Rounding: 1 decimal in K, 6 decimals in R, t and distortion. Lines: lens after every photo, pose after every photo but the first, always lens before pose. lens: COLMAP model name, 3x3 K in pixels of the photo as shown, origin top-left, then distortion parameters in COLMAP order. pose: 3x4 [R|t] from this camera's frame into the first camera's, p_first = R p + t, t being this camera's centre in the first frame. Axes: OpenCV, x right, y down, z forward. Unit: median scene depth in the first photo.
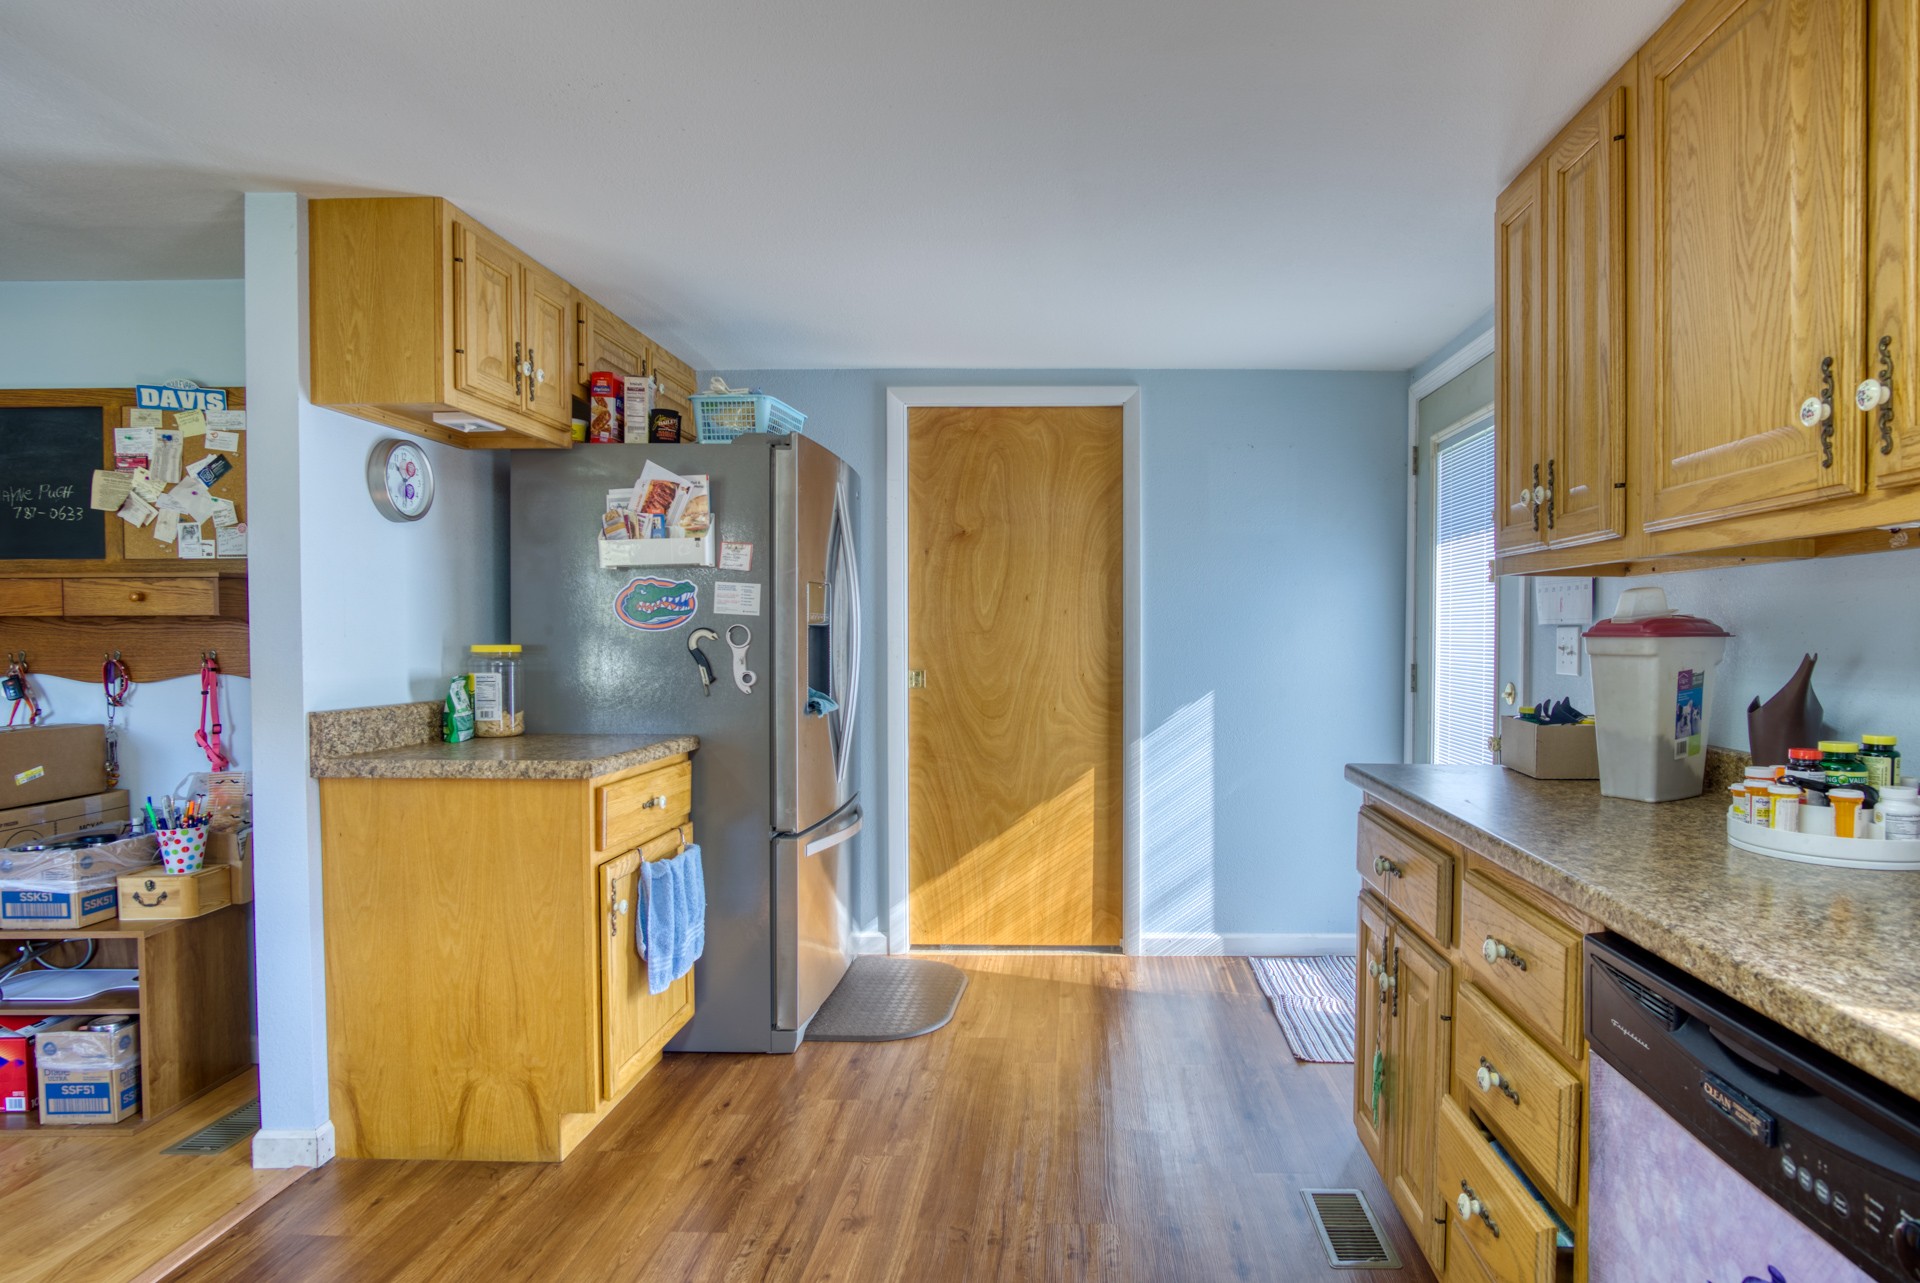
lens RADIAL K [[1067.8, 0, 1086.3], [0, 1067.8, 657.6], [0, 0, 1]] dist [-0.015850, 0.000632]
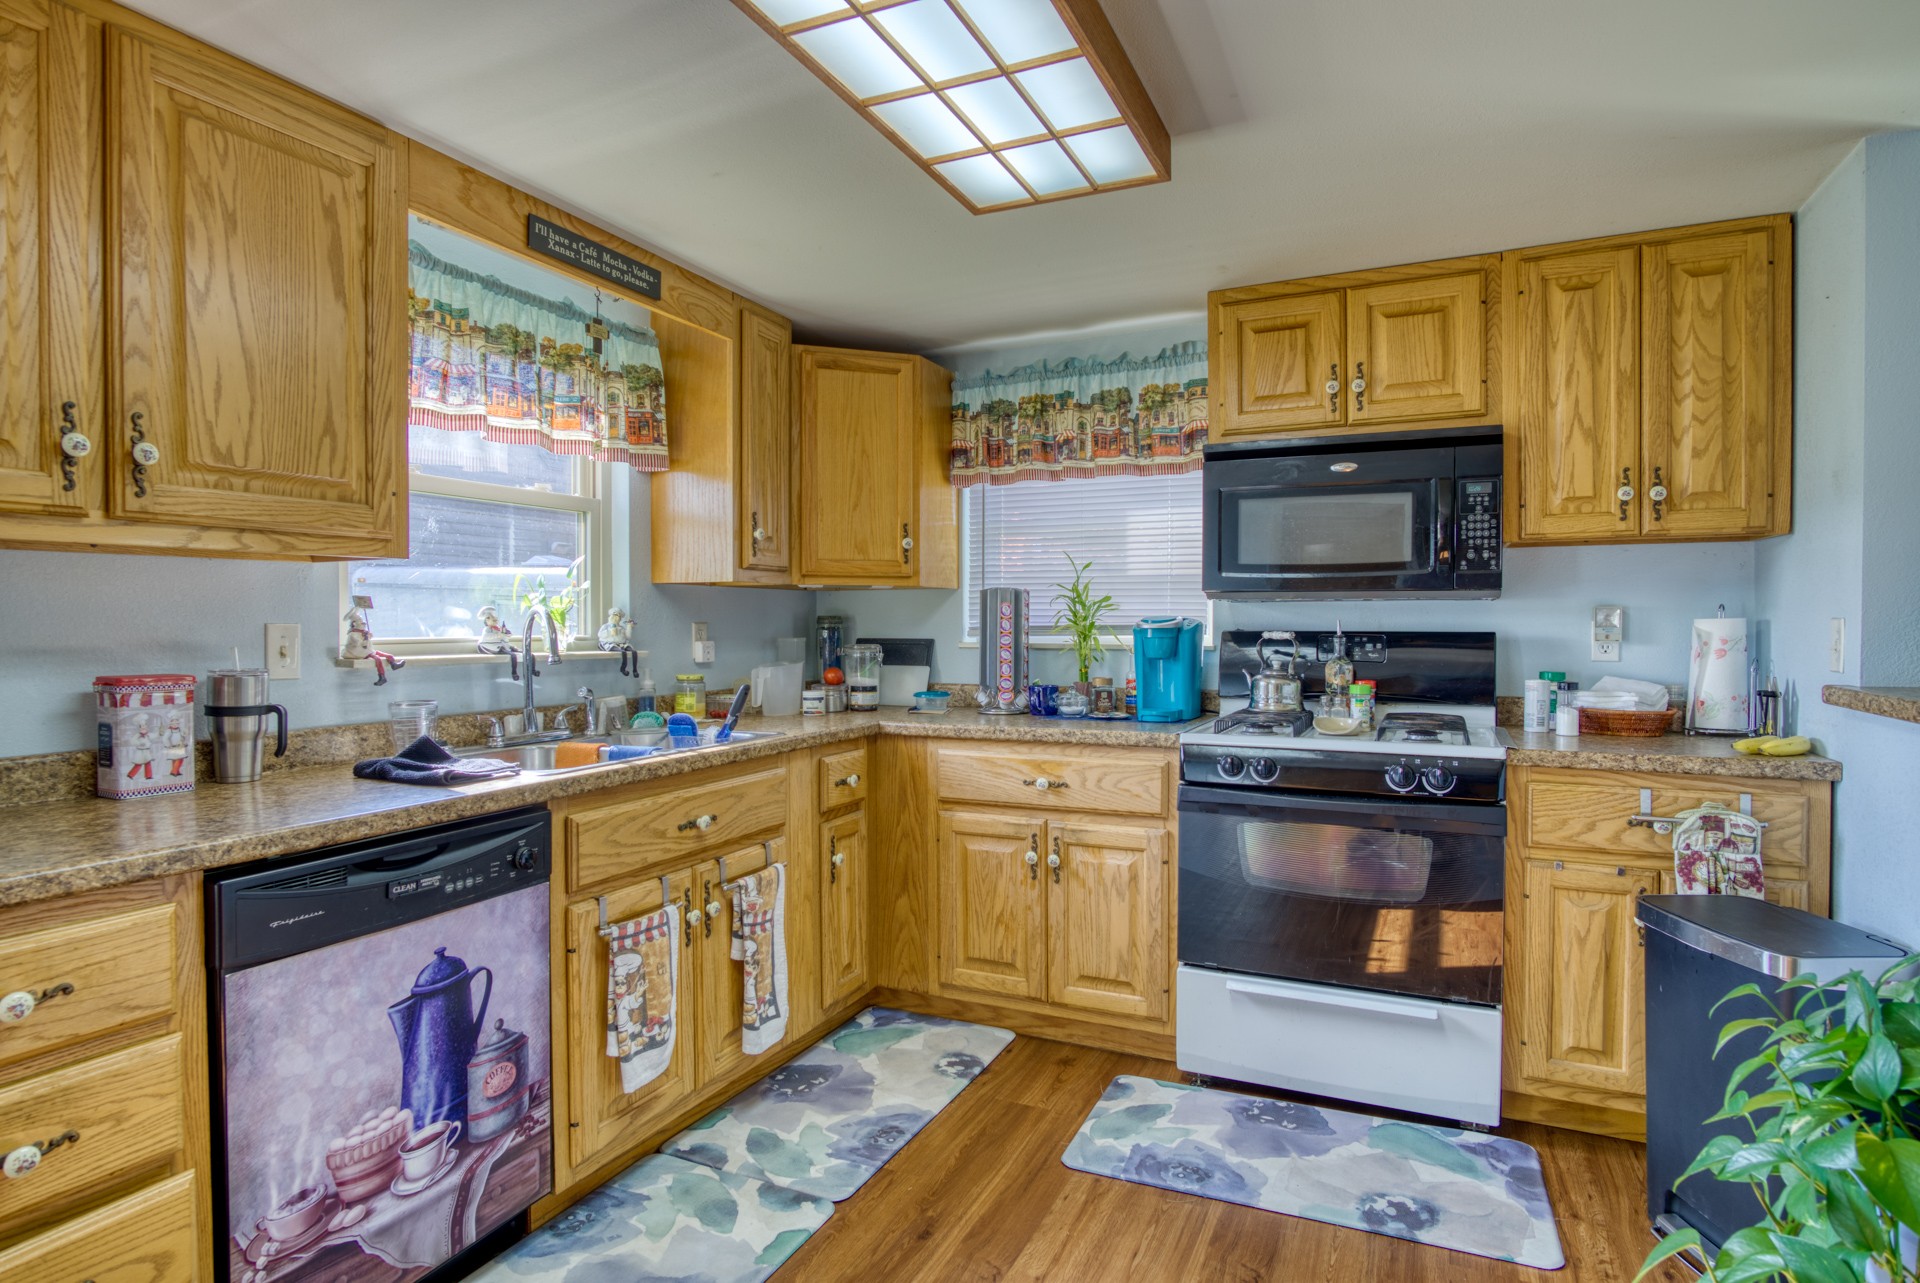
lens RADIAL K [[1013.7, 0, 960.0], [0, 1013.7, 641.5], [0, 0, 1]] dist [-0.025411, 0.000912]
pose [[-0.903827, -0.009771, 0.427786, -0.804563], [0.008447, 0.999137, 0.040668, -0.047701], [-0.427814, 0.040370, -0.902965, 1.774381]]
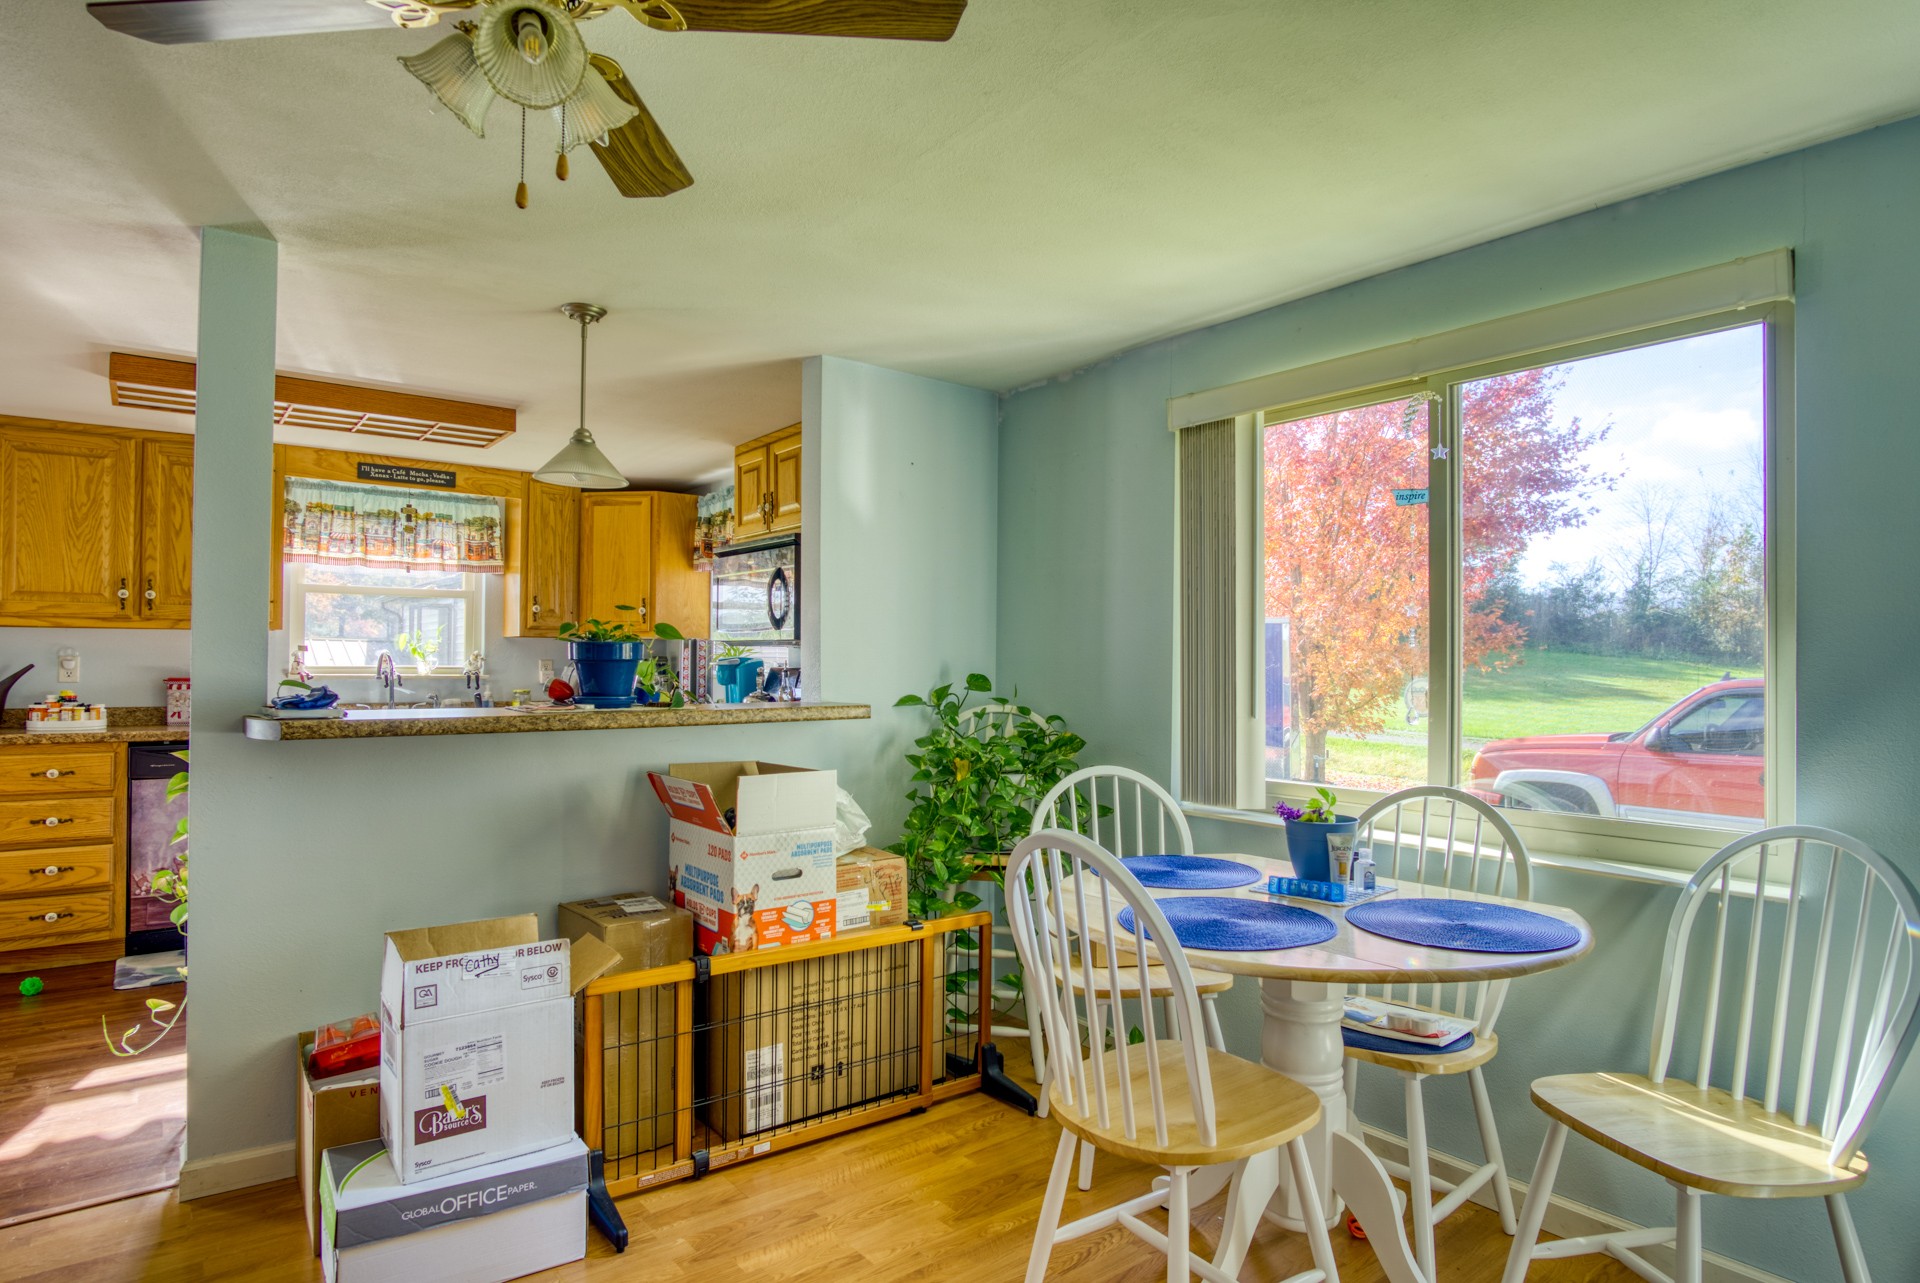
lens RADIAL K [[1049.6, 0, 945.8], [0, 1049.6, 655.1], [0, 0, 1]] dist [-0.028109, 0.002318]
pose [[-0.601320, -0.001724, 0.799007, -4.009670], [0.008568, 0.999926, 0.008606, -0.040441], [-0.798962, 0.012021, -0.601261, 0.974789]]
